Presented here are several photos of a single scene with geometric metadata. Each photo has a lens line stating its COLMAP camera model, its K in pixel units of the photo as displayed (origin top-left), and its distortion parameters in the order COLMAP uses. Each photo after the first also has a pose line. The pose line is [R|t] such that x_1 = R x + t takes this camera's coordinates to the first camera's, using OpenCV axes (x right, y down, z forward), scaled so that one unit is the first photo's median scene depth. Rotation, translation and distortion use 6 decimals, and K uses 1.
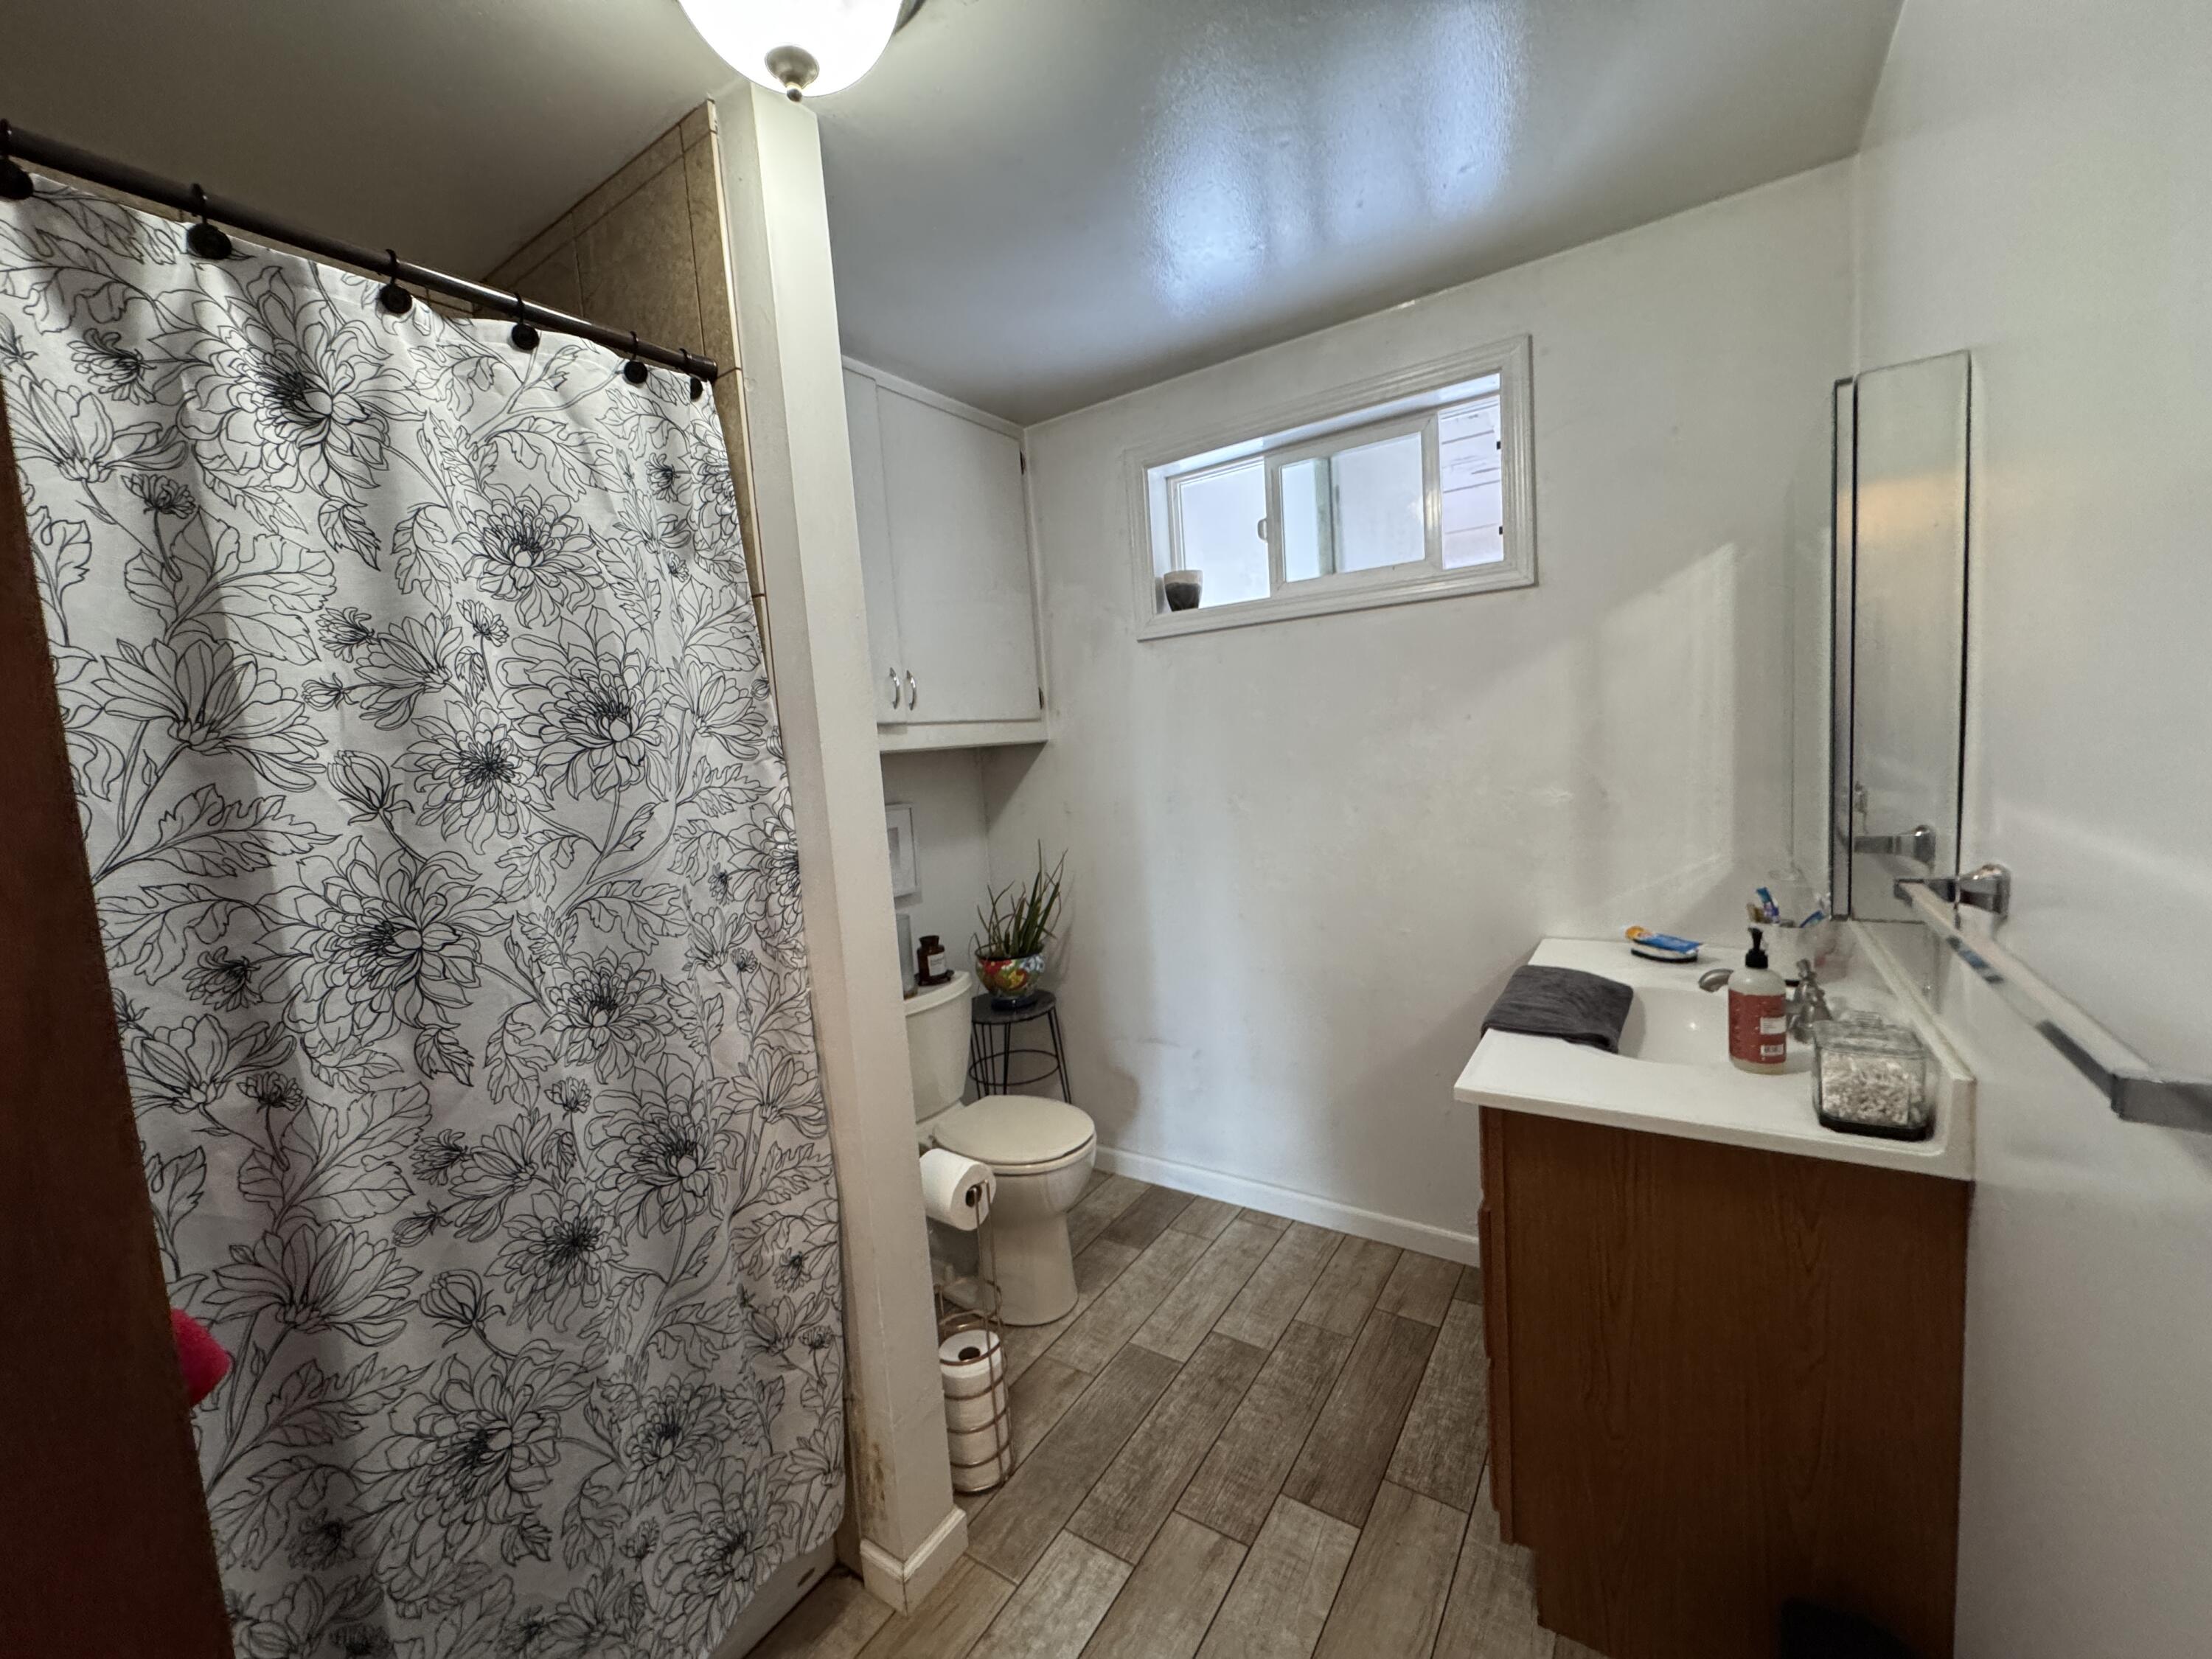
lens RADIAL K [[879.3, 0, 1120.4], [0, 879.3, 830.6], [0, 0, 1]] dist [-0.004607, 0.000964]
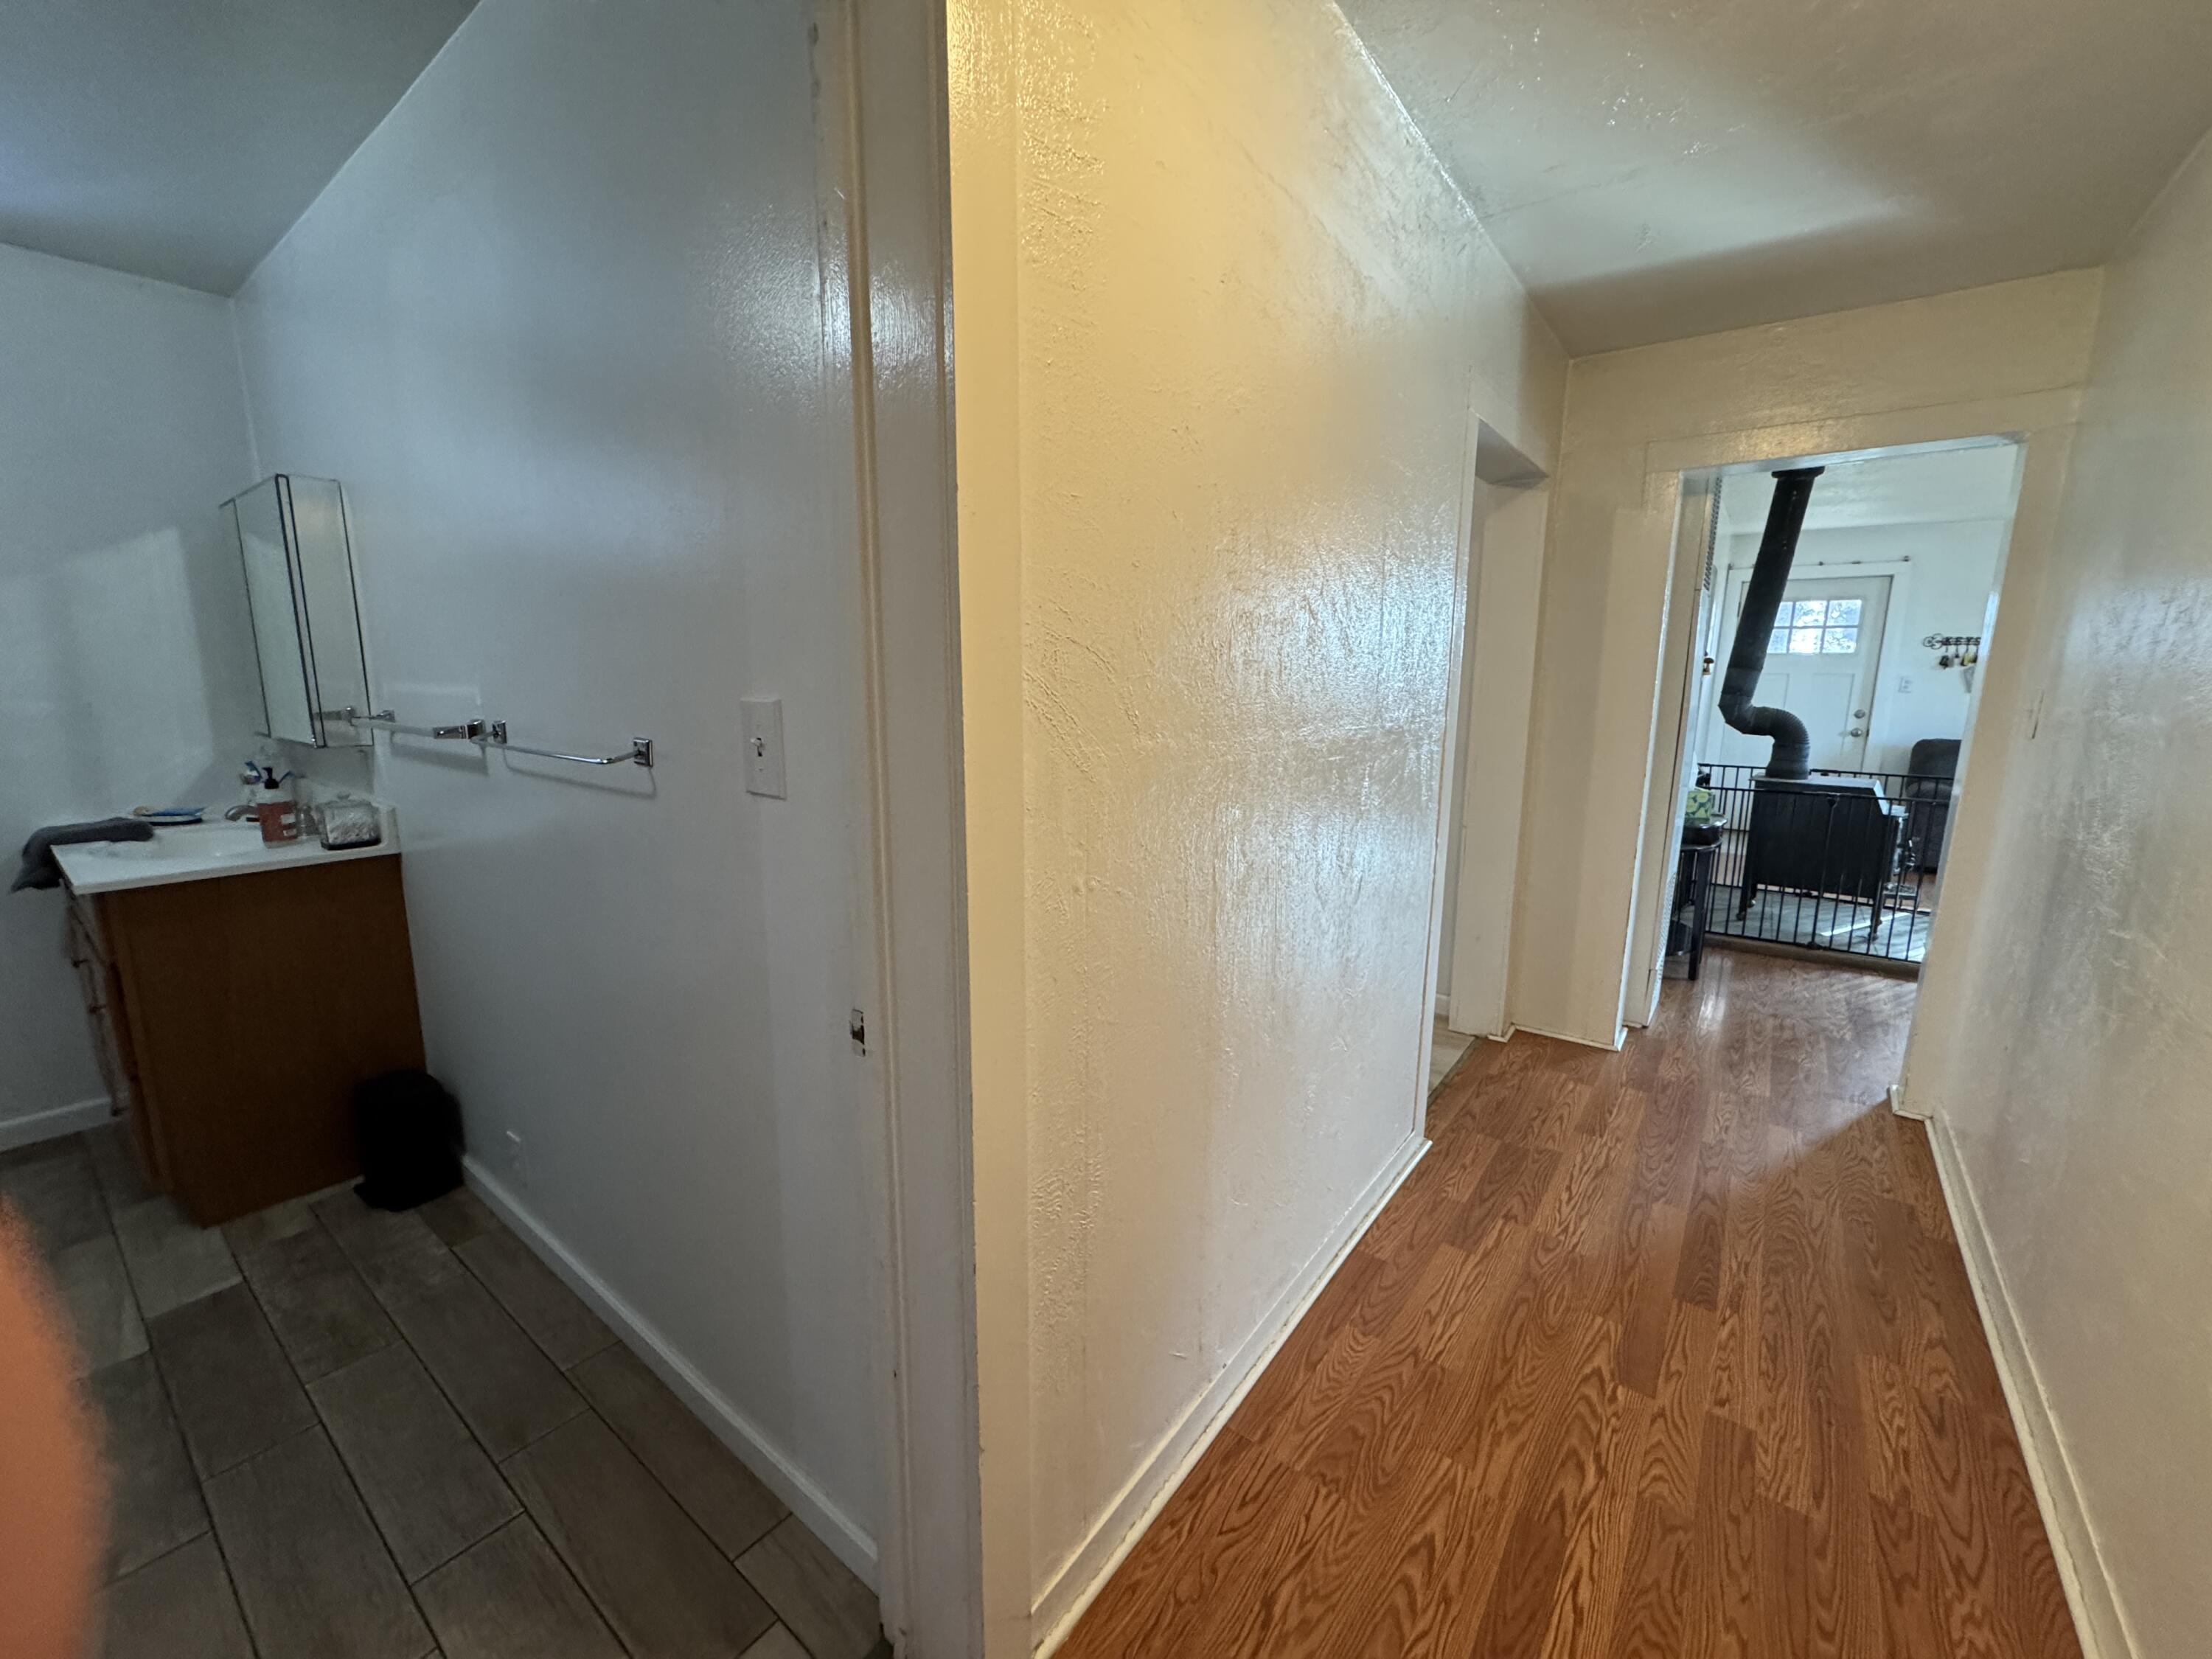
lens RADIAL K [[879.3, 0, 1115.0], [0, 879.3, 823.8], [0, 0, 1]] dist [-0.004607, 0.000964]
pose [[0.070932, -0.095748, 0.992875, -0.883227], [0.087958, 0.992105, 0.089390, 0.211098], [-0.993596, 0.080991, 0.078794, -0.792327]]
